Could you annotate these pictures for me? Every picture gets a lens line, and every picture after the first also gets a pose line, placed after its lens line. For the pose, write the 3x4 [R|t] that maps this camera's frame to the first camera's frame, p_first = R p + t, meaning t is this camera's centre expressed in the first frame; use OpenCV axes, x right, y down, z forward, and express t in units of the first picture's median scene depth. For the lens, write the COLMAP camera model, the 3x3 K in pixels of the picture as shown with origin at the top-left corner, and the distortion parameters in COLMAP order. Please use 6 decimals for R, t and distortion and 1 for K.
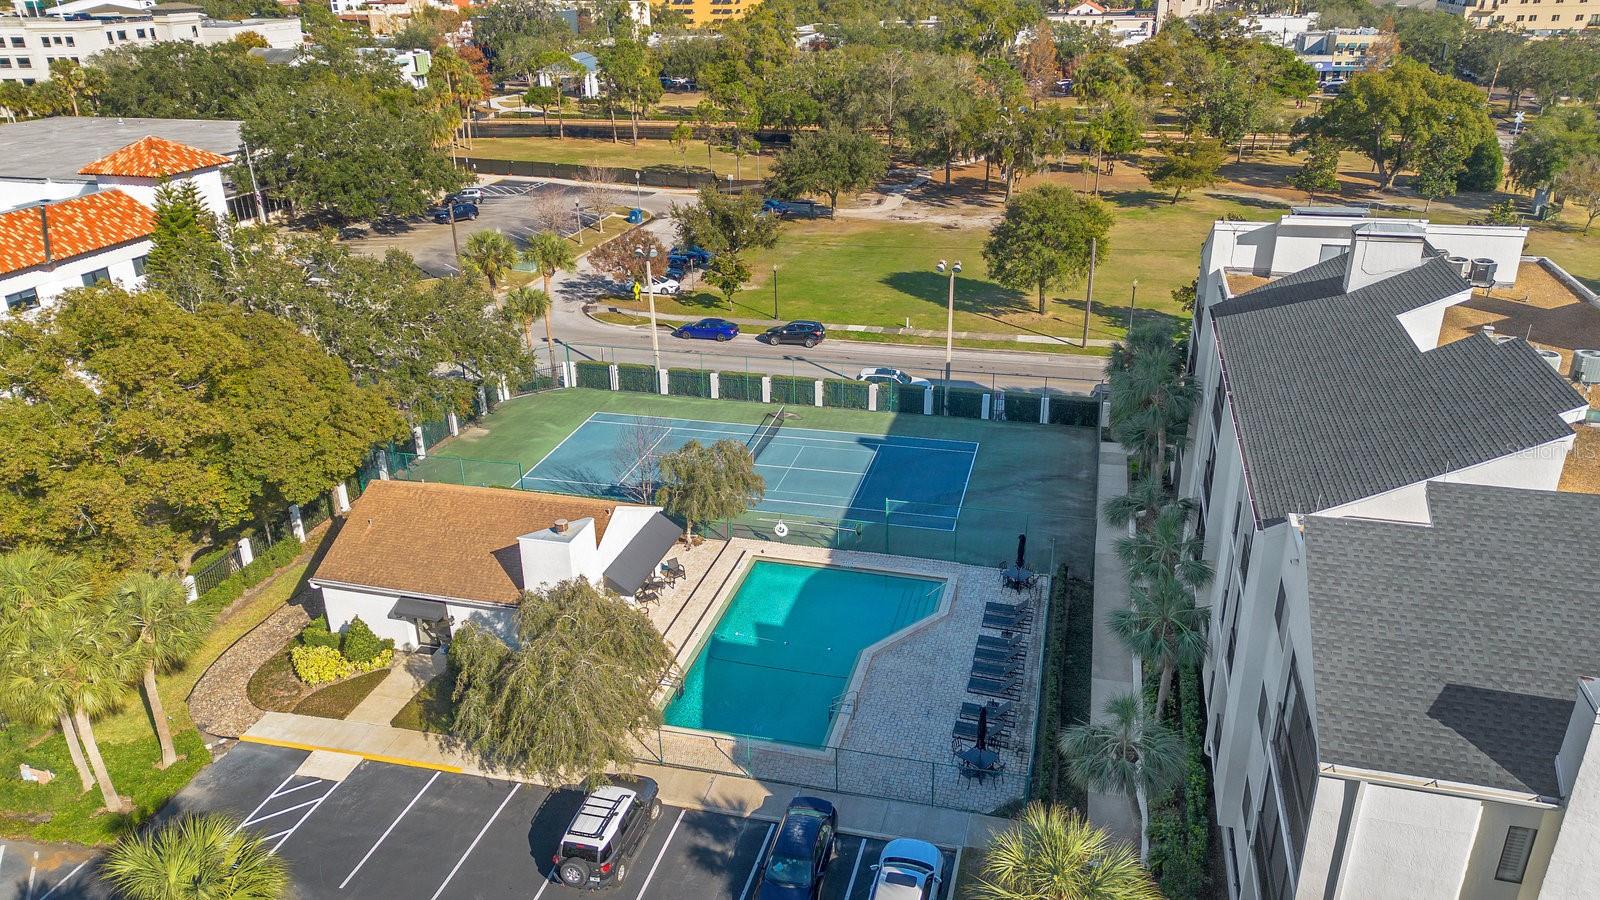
lens RADIAL K [[1120.9, 0, 800.0], [0, 1120.9, 450.0], [0, 0, 1]] dist [0.074546, -0.058236]
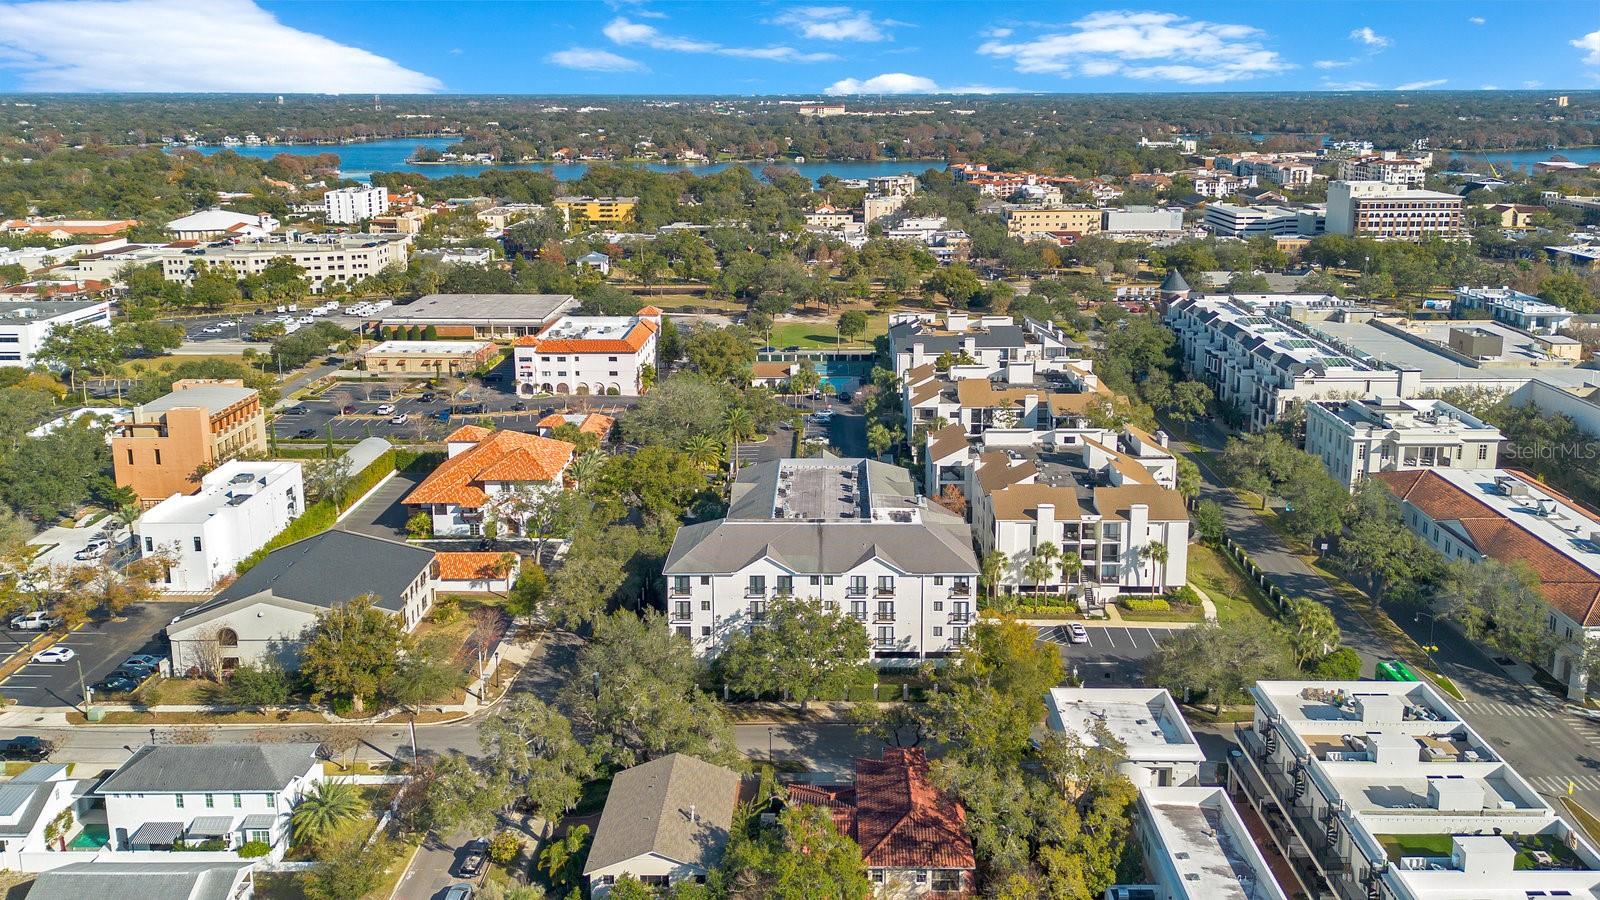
lens RADIAL K [[1120.9, 0, 800.0], [0, 1120.9, 450.0], [0, 0, 1]] dist [0.074546, -0.058236]
pose [[0.971751, -0.062179, 0.227672, -1.287406], [0.086058, 0.991606, -0.096499, 0.899177], [-0.219760, 0.113366, 0.968945, -3.947161]]
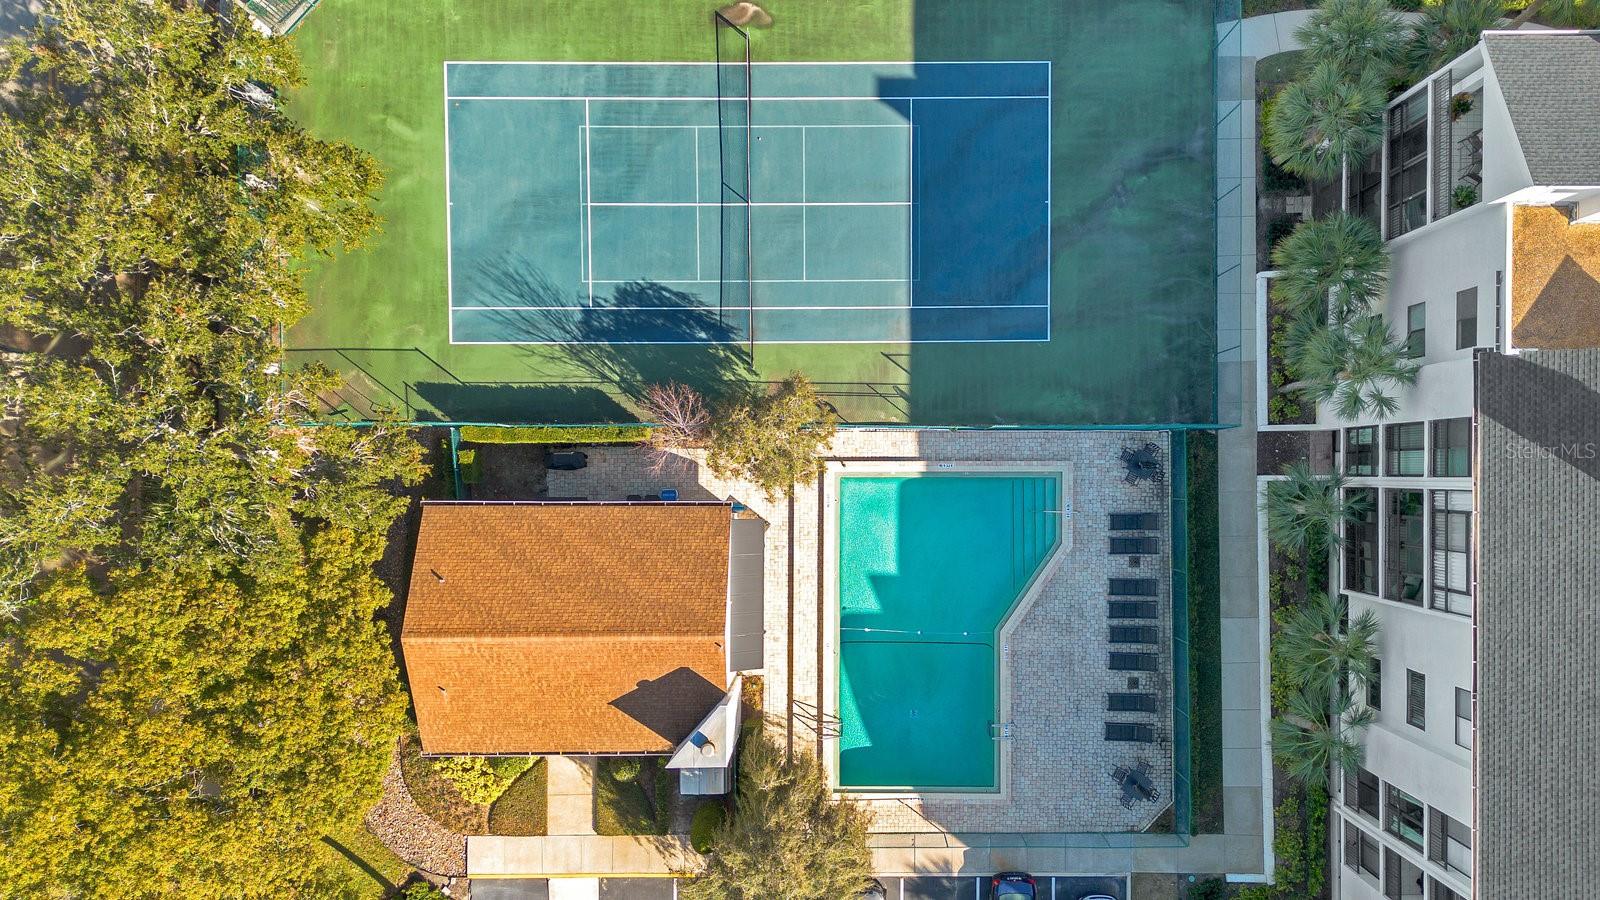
lens RADIAL K [[1120.9, 0, 800.0], [0, 1120.9, 450.0], [0, 0, 1]] dist [0.074546, -0.058236]
pose [[0.964578, -0.262420, 0.026946, -0.088144], [0.076923, 0.377501, 0.922809, -0.723682], [-0.252335, -0.888048, 0.384315, 0.710855]]
